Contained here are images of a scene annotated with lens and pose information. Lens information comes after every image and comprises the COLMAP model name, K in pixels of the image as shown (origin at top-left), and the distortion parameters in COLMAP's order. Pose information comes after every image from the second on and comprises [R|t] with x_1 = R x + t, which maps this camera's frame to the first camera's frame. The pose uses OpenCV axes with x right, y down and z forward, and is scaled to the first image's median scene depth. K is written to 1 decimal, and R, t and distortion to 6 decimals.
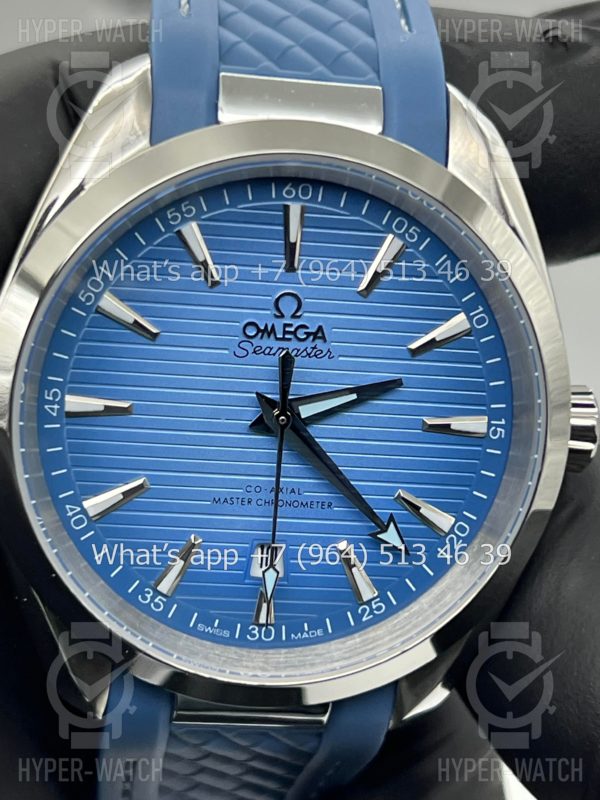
lens RADIAL K [[1904.7, 0, 299.8], [0, 1904.7, 402.4], [0, 0, 1]] dist [0.394840, 0.134254]
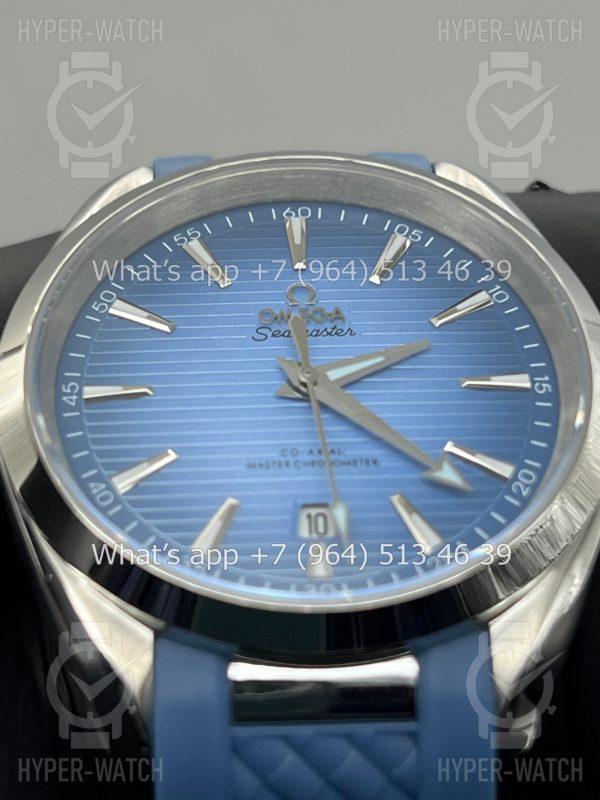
lens RADIAL K [[1904.7, 0, 299.8], [0, 1904.7, 402.4], [0, 0, 1]] dist [0.394840, 0.134254]
pose [[0.985823, -0.167272, -0.013129, -0.003361], [0.111718, 0.712766, -0.692447, 0.674681], [0.125185, 0.681164, 0.721349, 0.318587]]
